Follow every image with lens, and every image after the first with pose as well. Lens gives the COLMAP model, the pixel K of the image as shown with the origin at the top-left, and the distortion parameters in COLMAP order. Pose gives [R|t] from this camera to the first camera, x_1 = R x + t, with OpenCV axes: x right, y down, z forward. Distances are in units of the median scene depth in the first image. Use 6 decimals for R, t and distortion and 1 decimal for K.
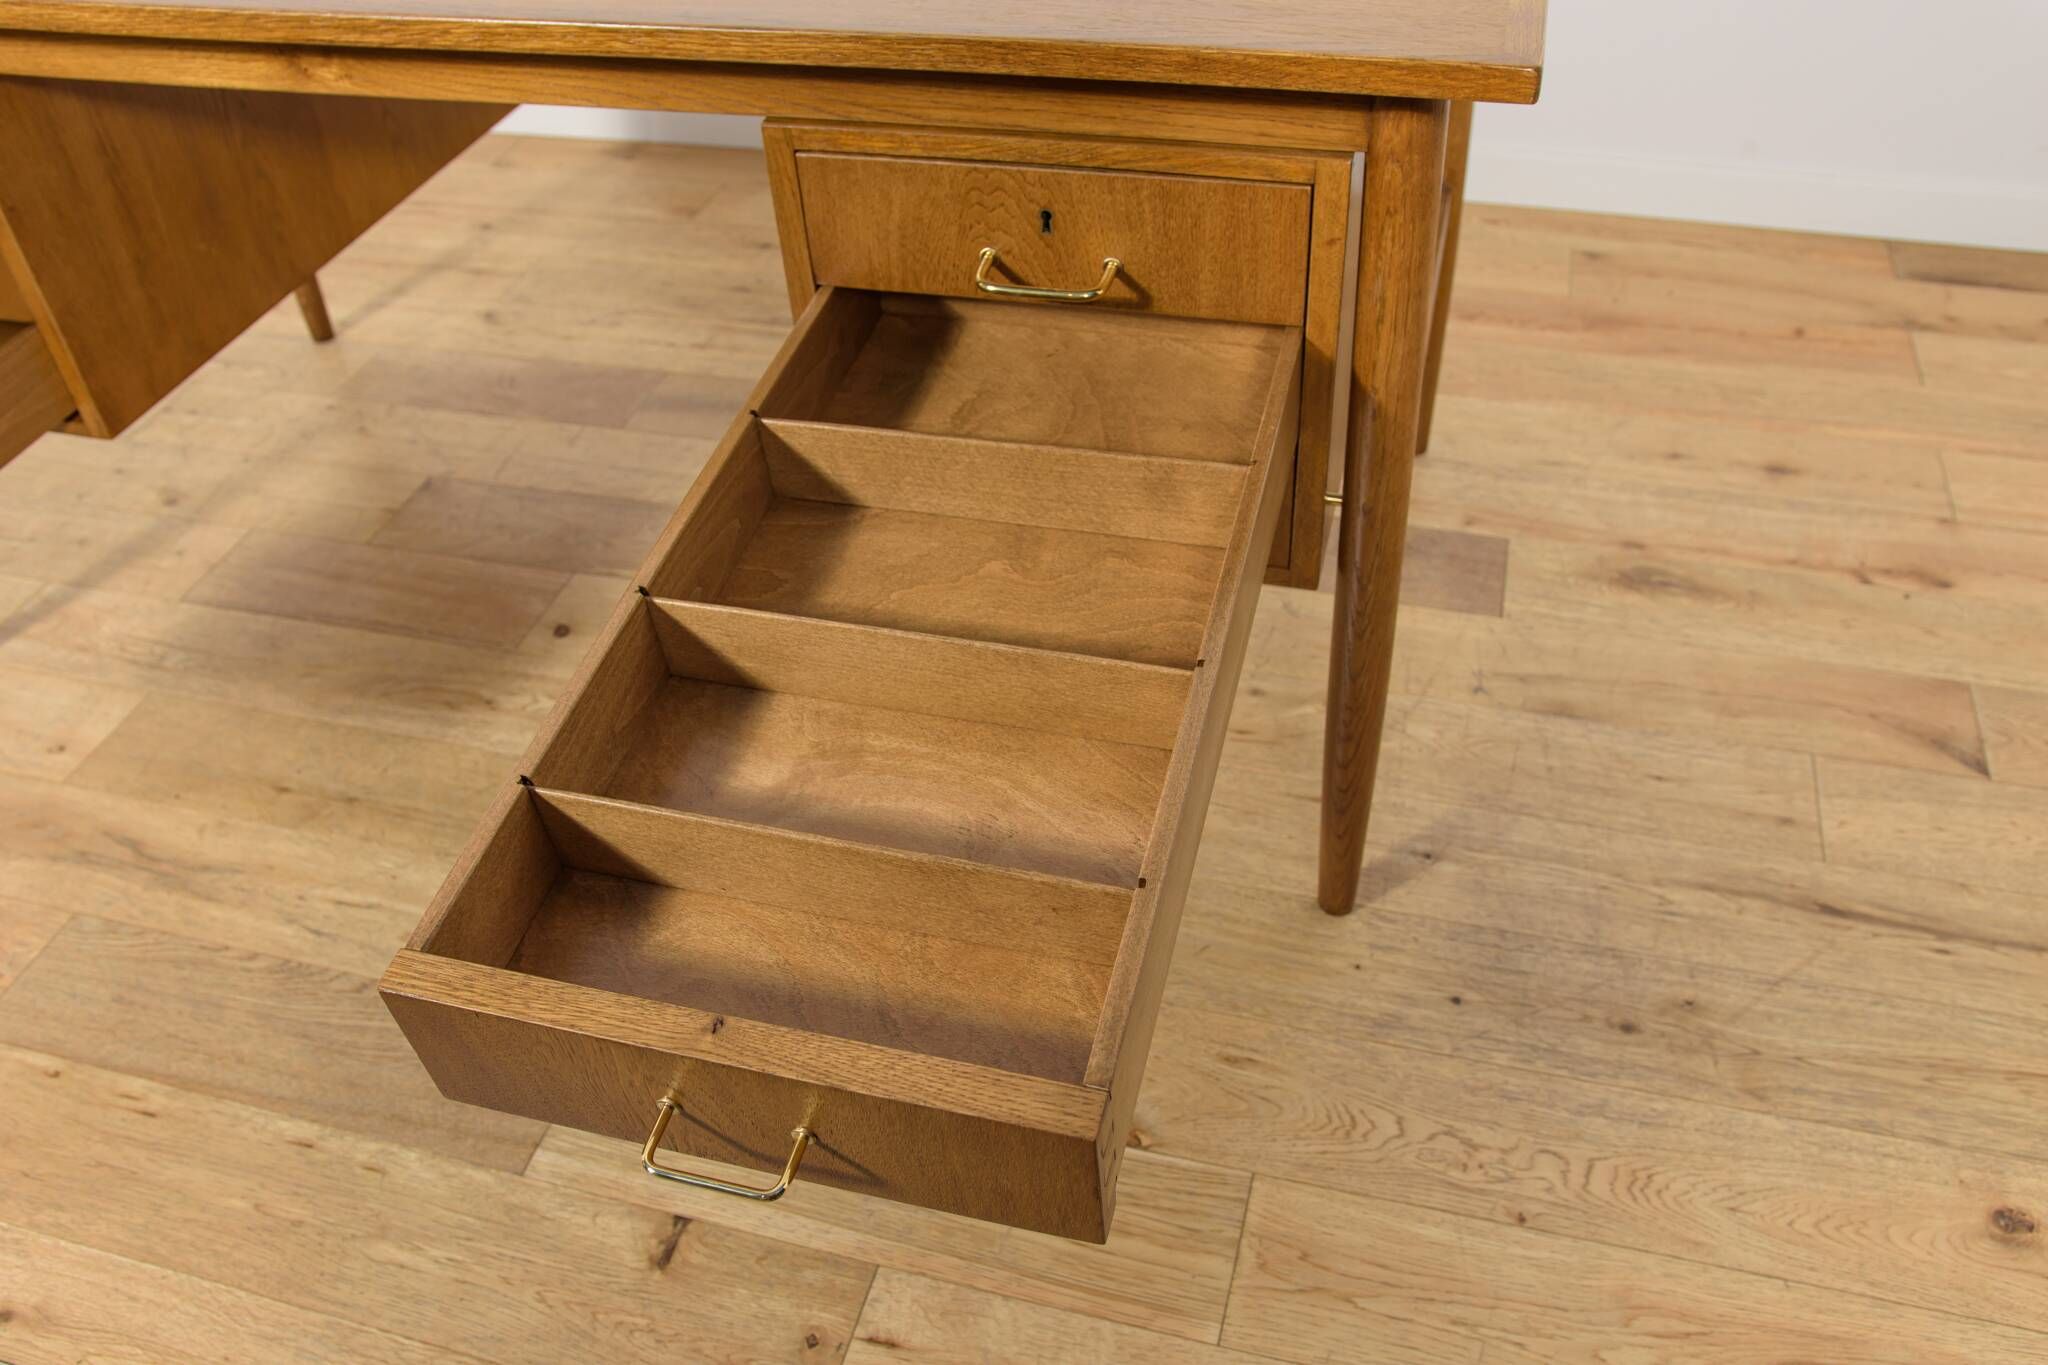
lens RADIAL K [[1641.2, 0, 1045.8], [0, 1641.2, 699.4], [0, 0, 1]] dist [-0.078018, 0.042913]
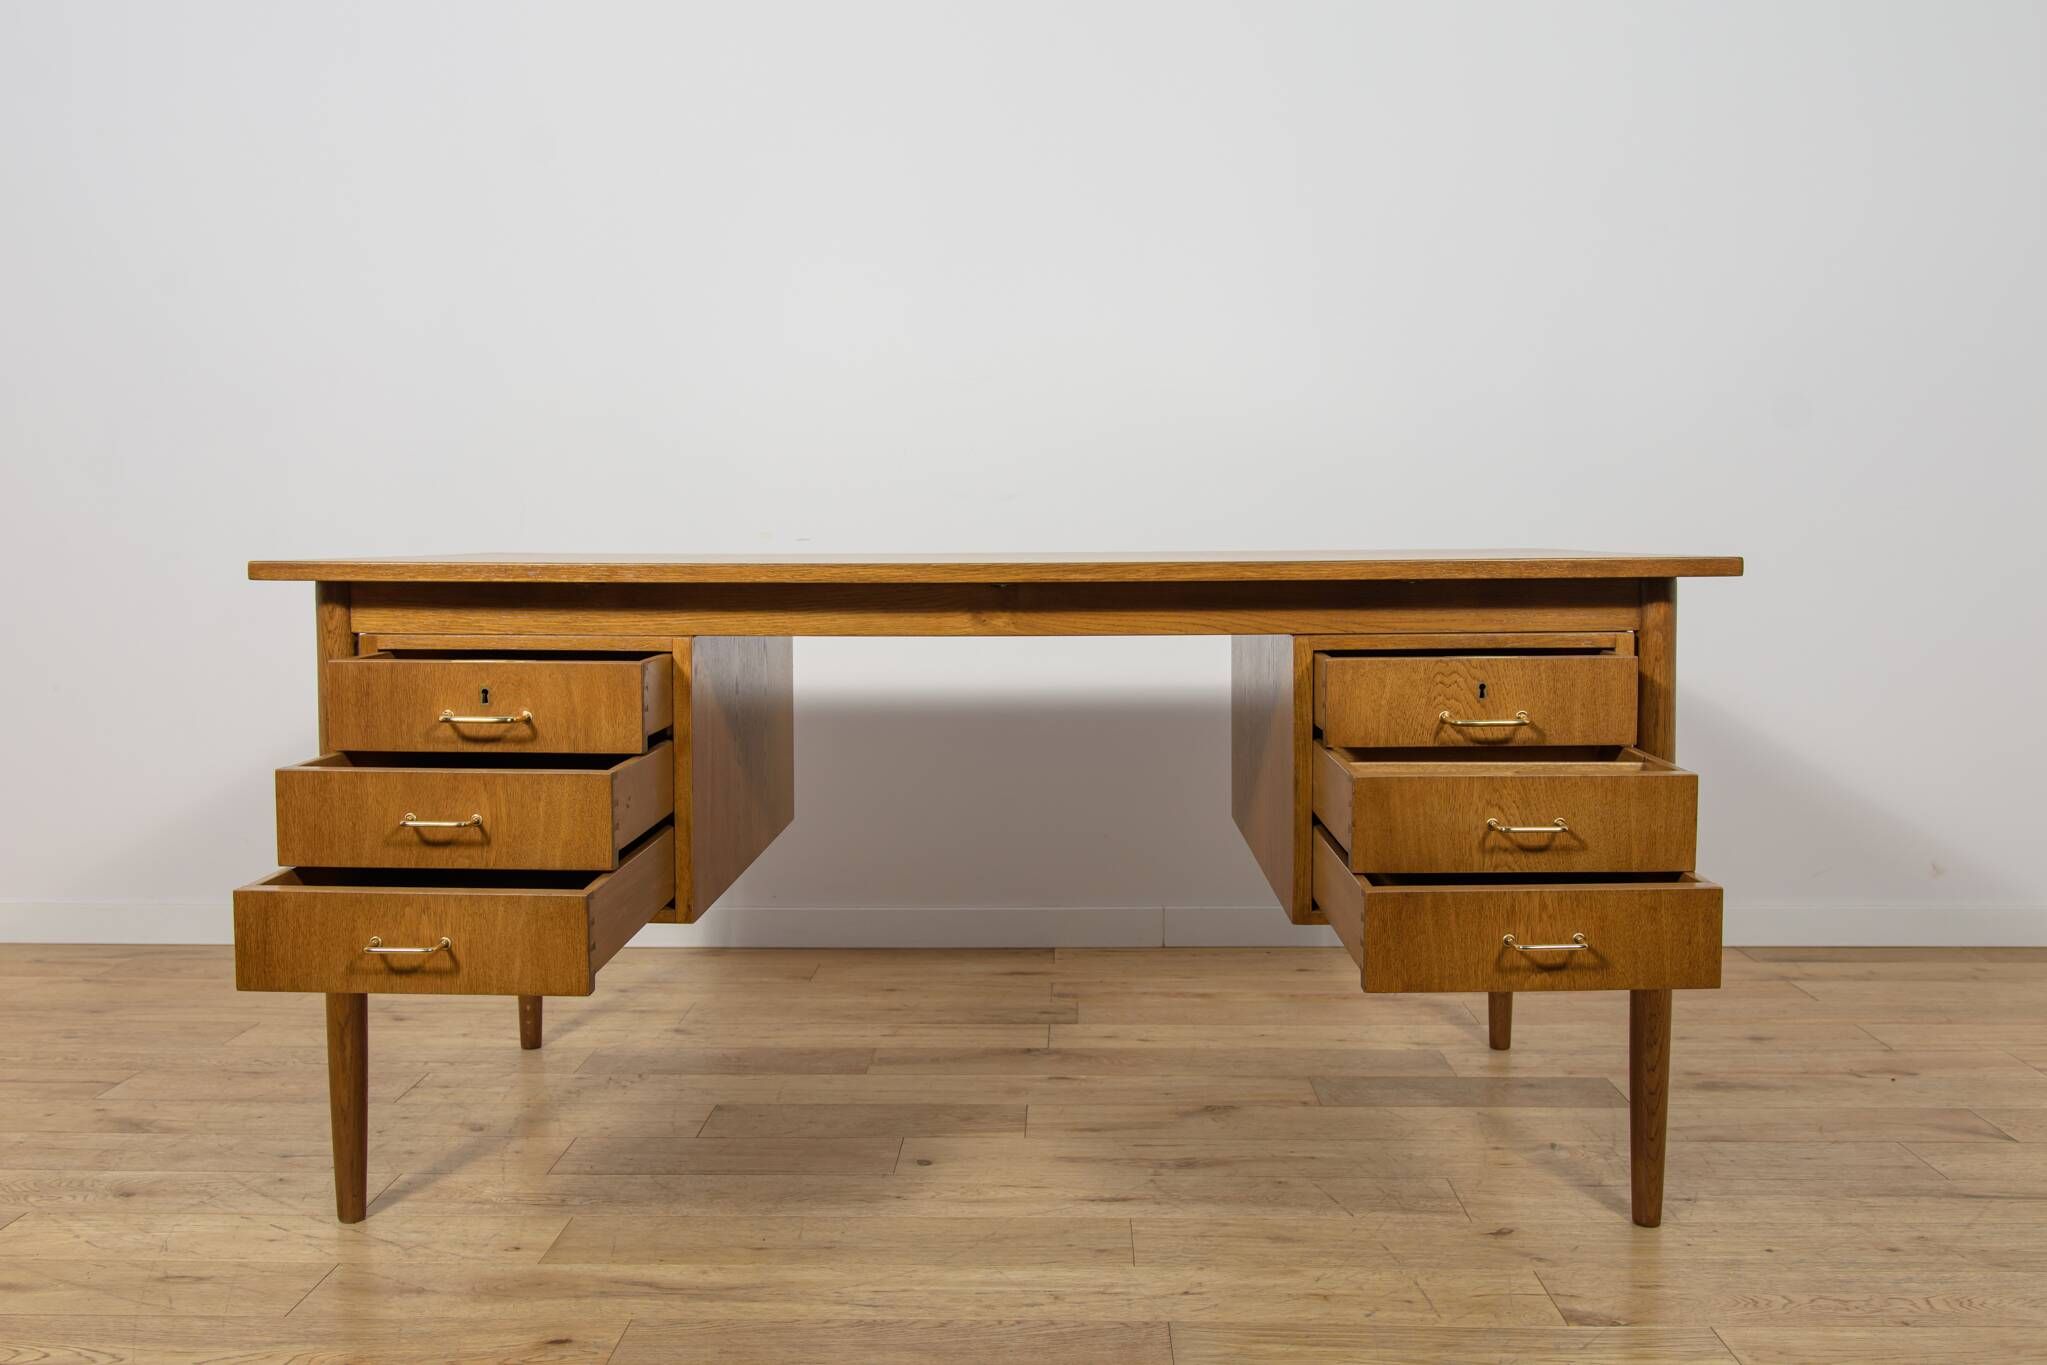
lens RADIAL K [[1849.1, 0, 1034.2], [0, 1849.1, 685.9], [0, 0, 1]] dist [-0.036622, 0.036651]
pose [[0.968546, 0.019836, 0.248044, -0.742268], [0.136282, 0.791742, -0.595460, 0.653168], [-0.208198, 0.610534, 0.764135, -0.327577]]
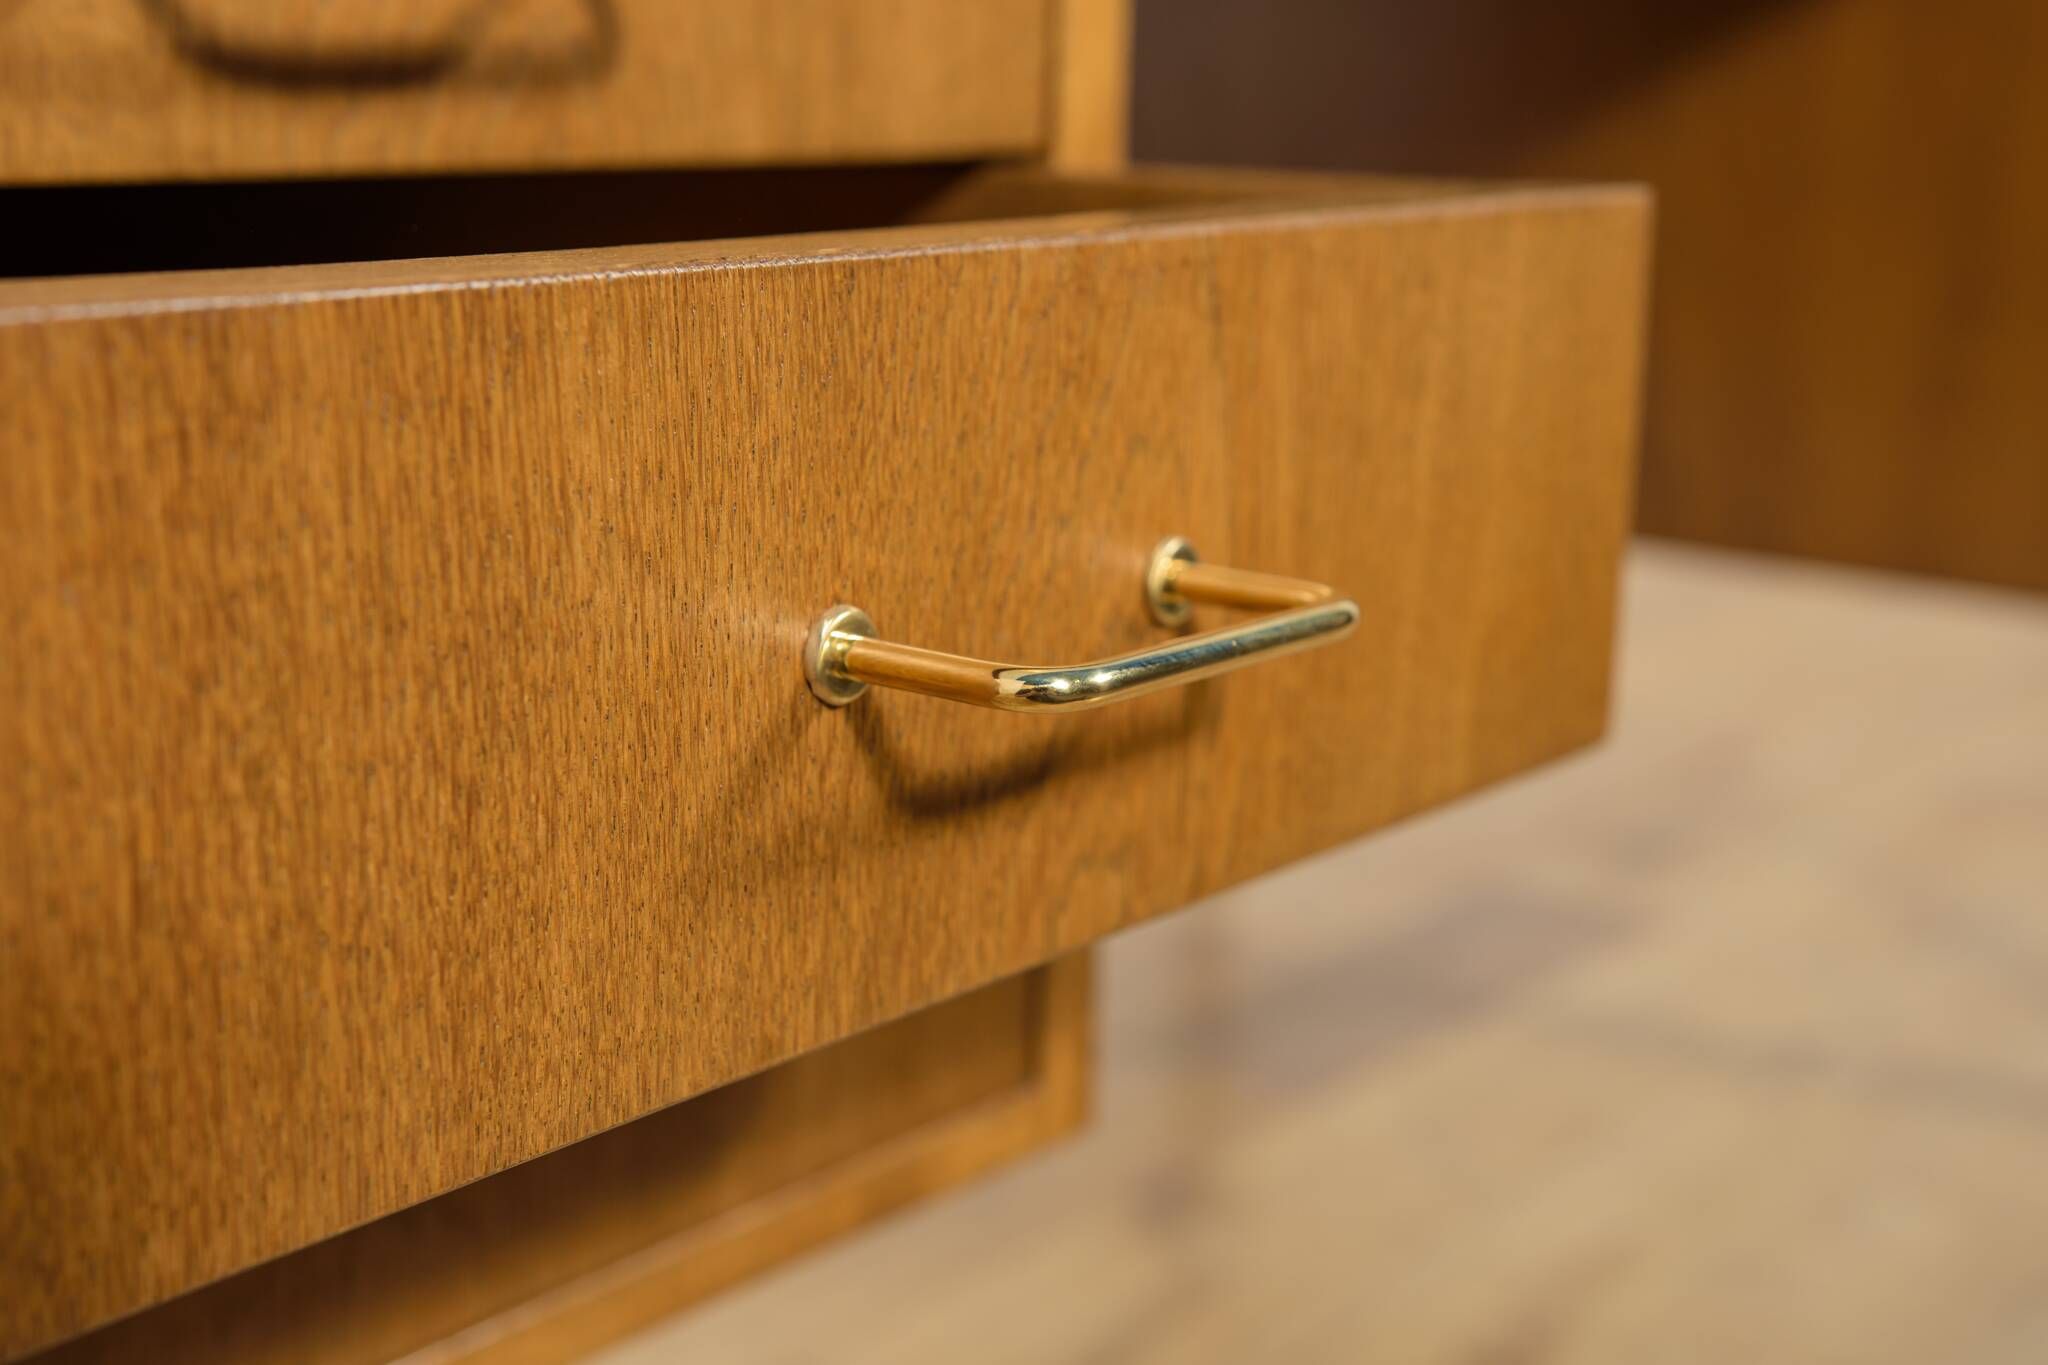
lens RADIAL K [[2797.6, 0, 1010.8], [0, 2797.6, 674.9], [0, 0, 1]] dist [0.046983, 0.000000]
pose [[0.393664, -0.151536, 0.906678, -1.047607], [0.622567, 0.769635, -0.141676, -0.115896], [-0.676343, 0.620241, 0.397319, 0.789899]]
